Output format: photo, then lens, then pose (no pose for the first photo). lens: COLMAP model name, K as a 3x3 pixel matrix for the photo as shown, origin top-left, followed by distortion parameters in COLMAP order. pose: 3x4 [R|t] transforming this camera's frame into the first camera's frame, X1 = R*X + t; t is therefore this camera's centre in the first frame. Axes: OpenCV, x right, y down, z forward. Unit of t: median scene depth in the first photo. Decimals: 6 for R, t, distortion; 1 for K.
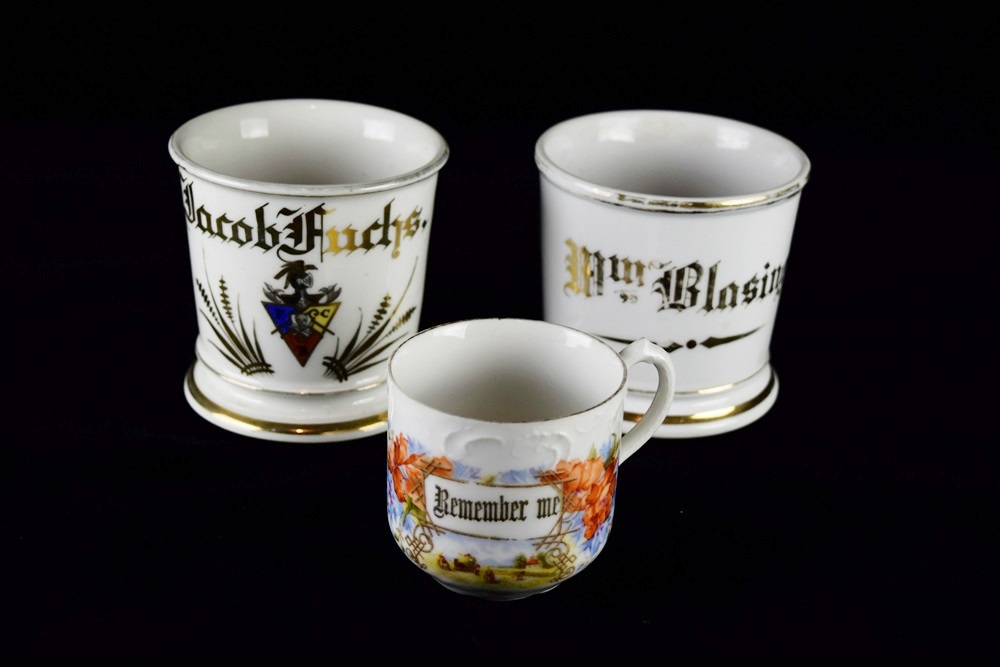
lens RADIAL K [[1732.9, 0, 500.3], [0, 1732.9, 335.6], [0, 0, 1]] dist [0.028941, 0.000000]
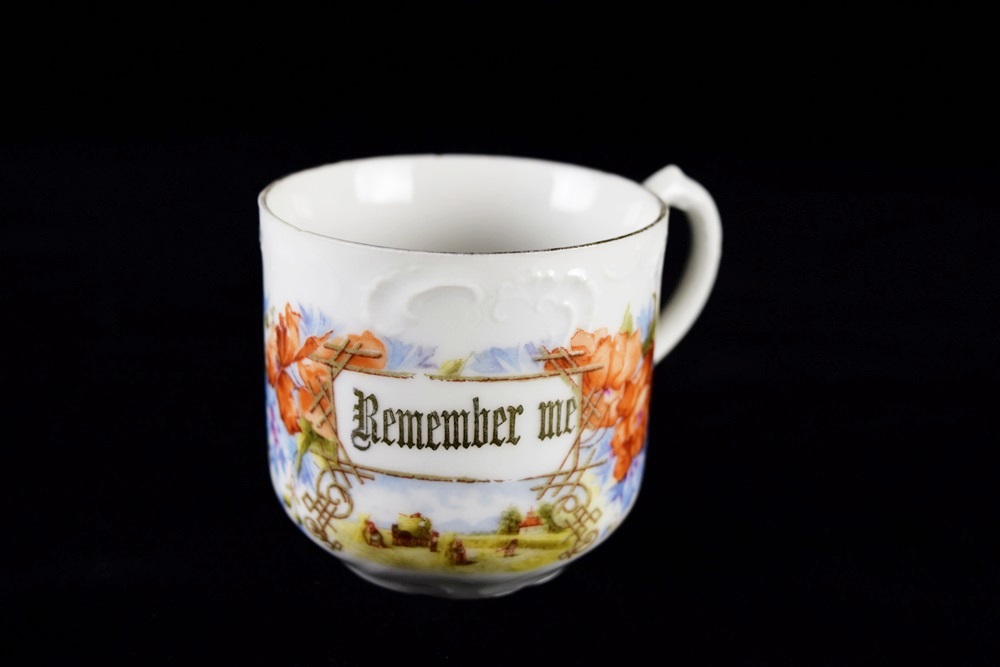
lens RADIAL K [[1395.0, 0, 499.7], [0, 1395.0, 330.9], [0, 0, 1]] dist [-0.029346, 0.000000]
pose [[0.994026, -0.044028, 0.099867, -0.034267], [0.052642, 0.994961, -0.085326, 0.106826], [-0.095607, 0.090073, 0.991335, 0.543193]]
